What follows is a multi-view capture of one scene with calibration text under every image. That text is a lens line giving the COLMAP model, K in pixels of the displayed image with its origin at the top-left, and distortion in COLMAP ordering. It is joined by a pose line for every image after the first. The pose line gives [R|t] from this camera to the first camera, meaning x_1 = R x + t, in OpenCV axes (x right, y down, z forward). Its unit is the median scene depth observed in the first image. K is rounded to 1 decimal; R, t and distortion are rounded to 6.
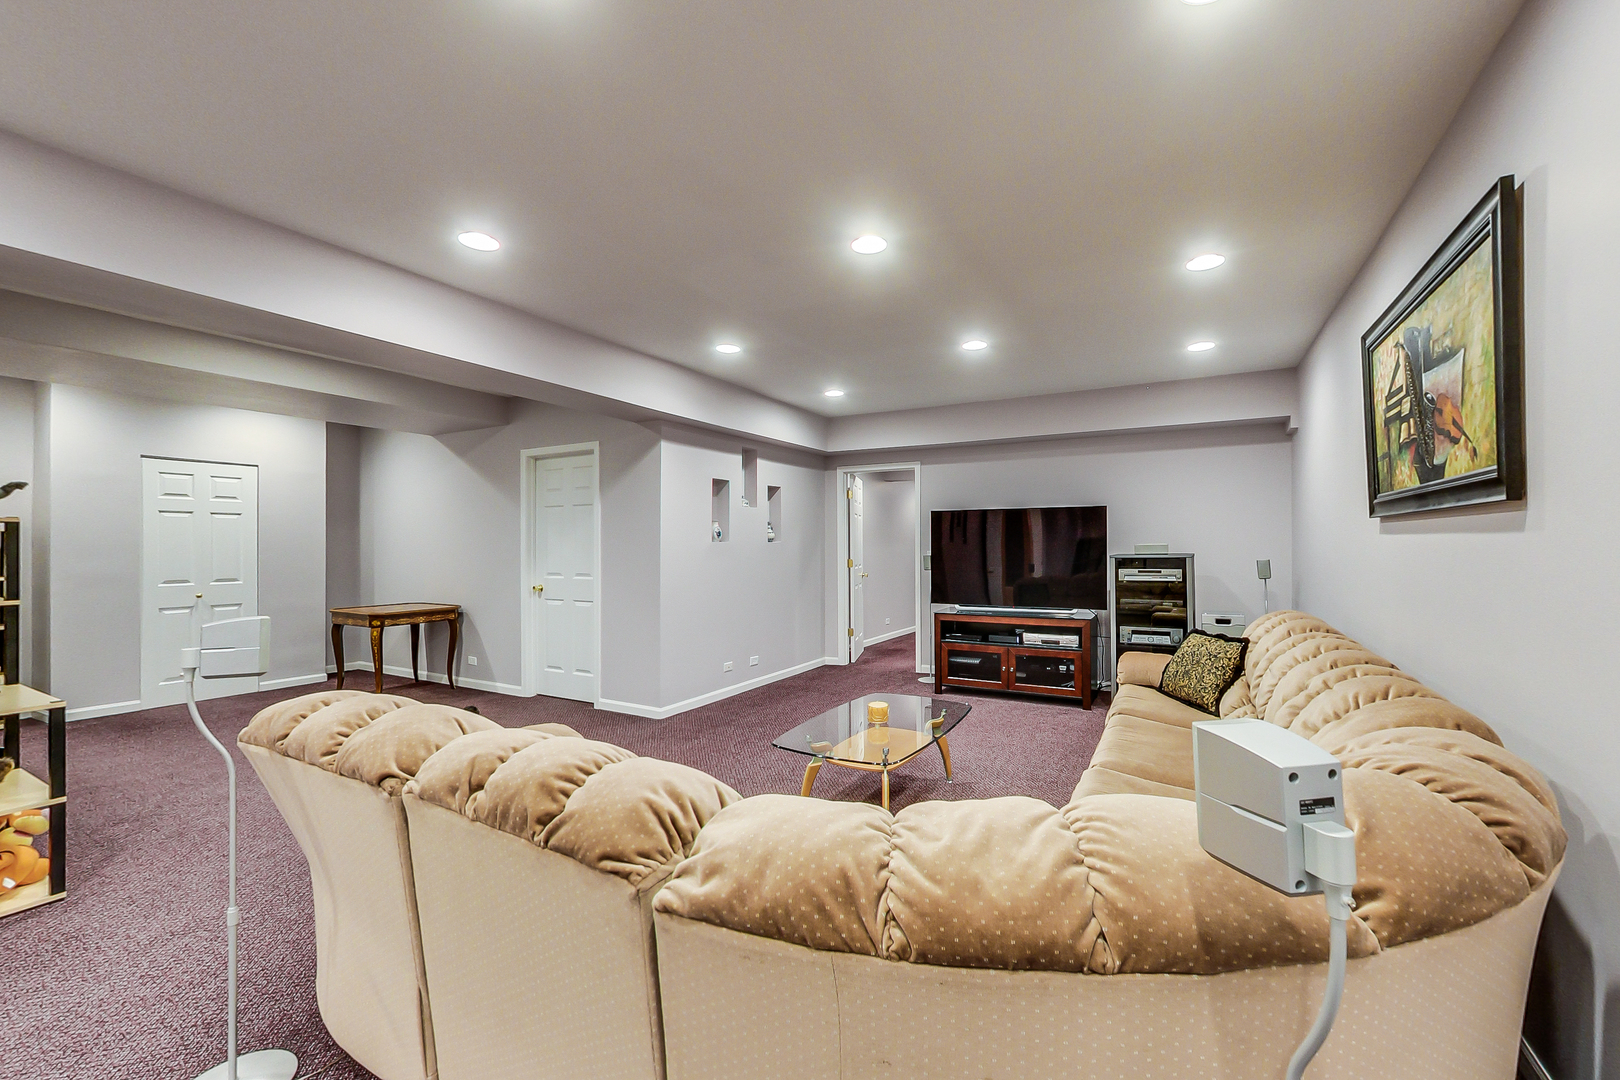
lens RADIAL K [[649.2, 0, 814.8], [0, 649.2, 536.0], [0, 0, 1]] dist [-0.000938, -0.000113]
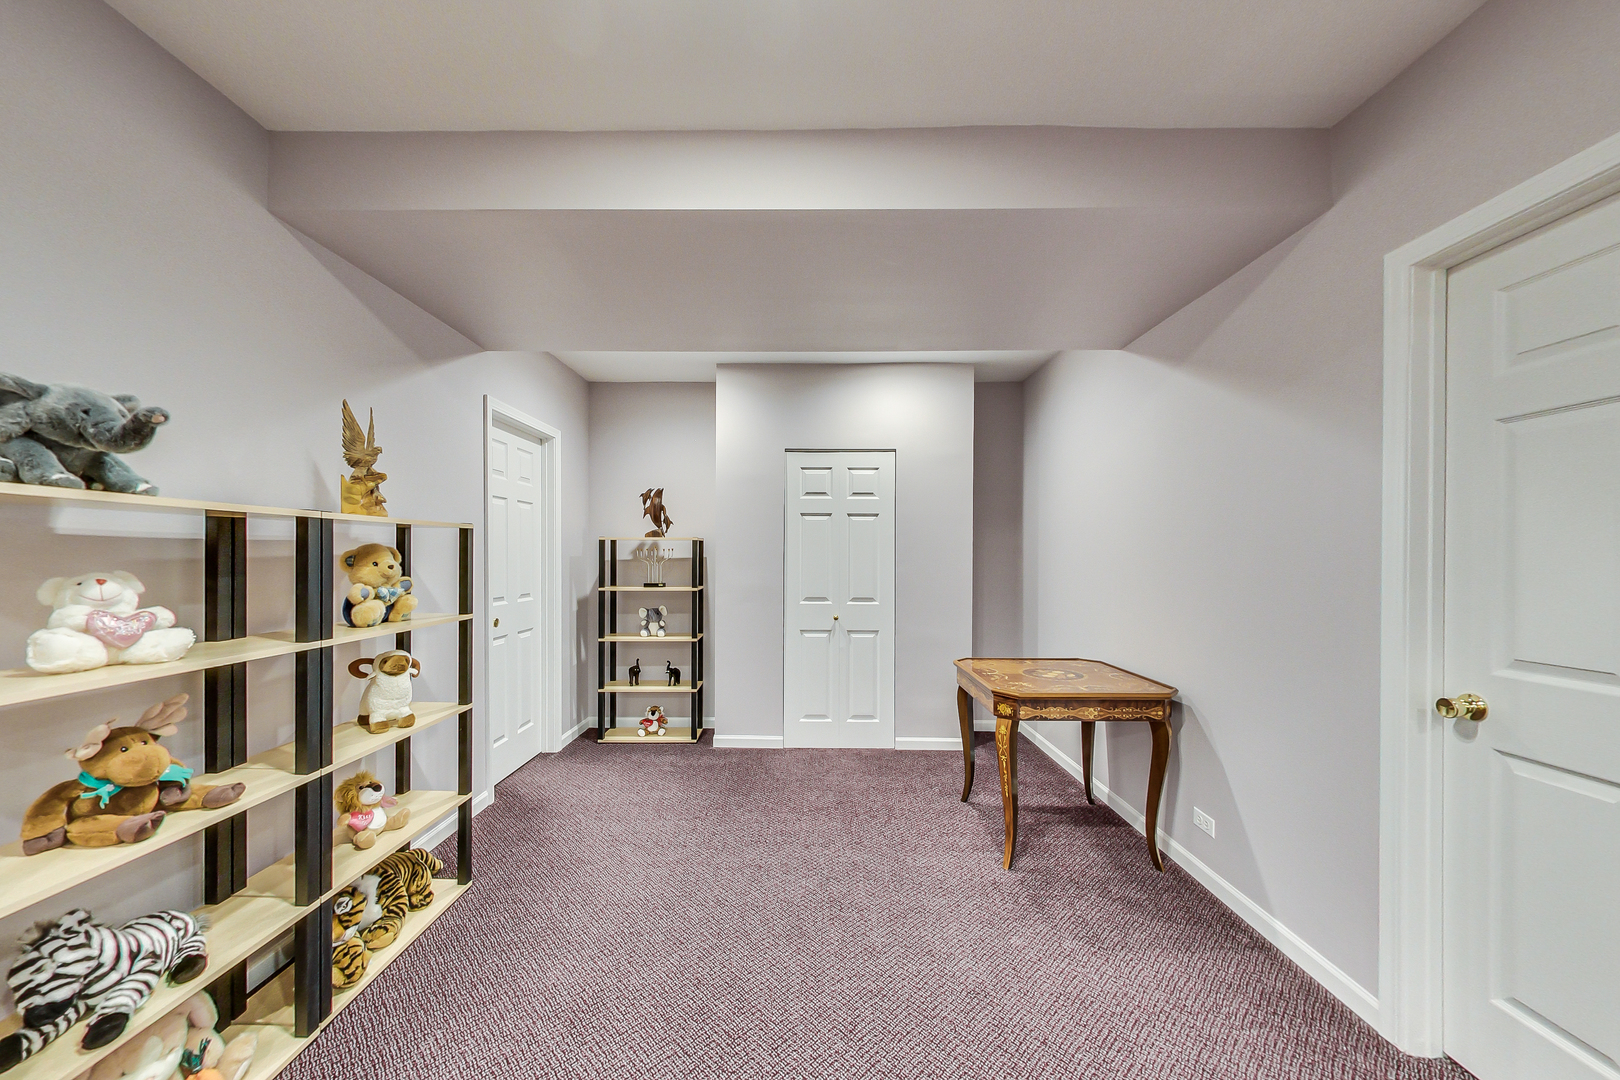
lens RADIAL K [[562.6, 0, 807.6], [0, 562.6, 559.1], [0, 0, 1]] dist [-0.015550, -0.000027]
pose [[0.488137, 0.008980, -0.872721, -0.349218], [0.000664, 0.999943, 0.010661, 0.011640], [0.872767, -0.005784, 0.488103, 0.614814]]
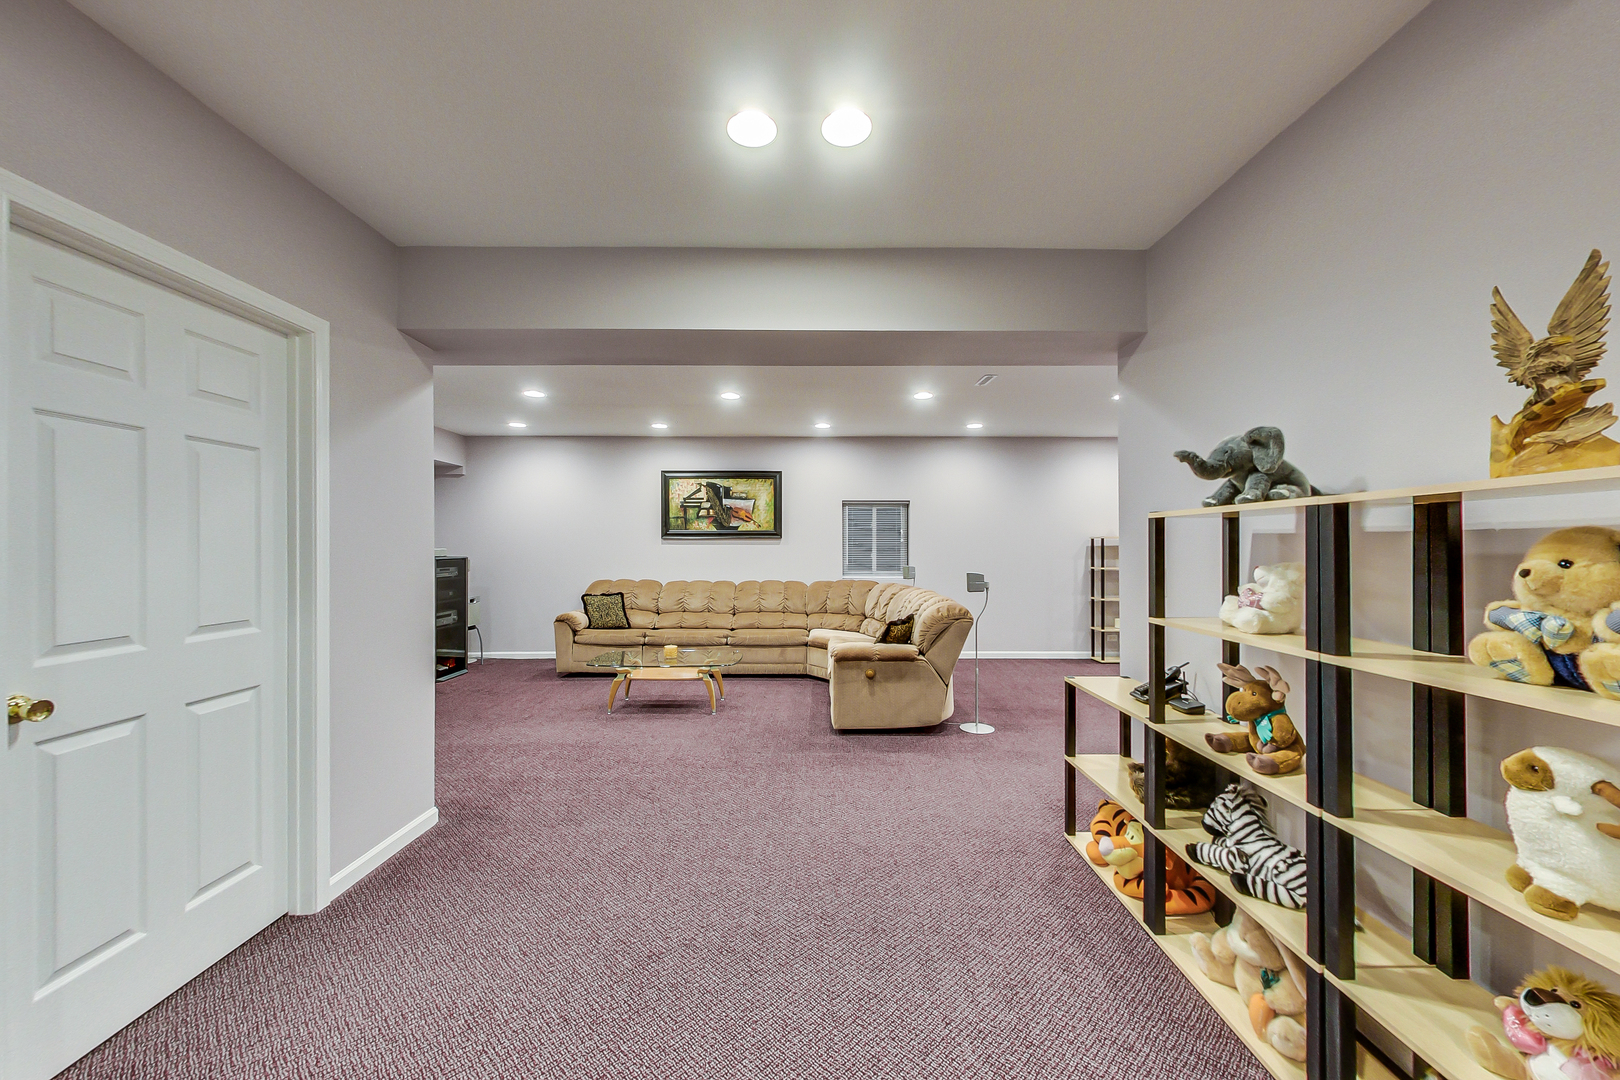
lens RADIAL K [[649.2, 0, 814.8], [0, 649.2, 536.0], [0, 0, 1]] dist [-0.000938, -0.000113]
pose [[-0.505145, 0.008150, 0.862996, -0.799031], [-0.003486, 0.999928, -0.011484, 0.010671], [-0.863027, -0.008810, -0.505081, 0.834638]]
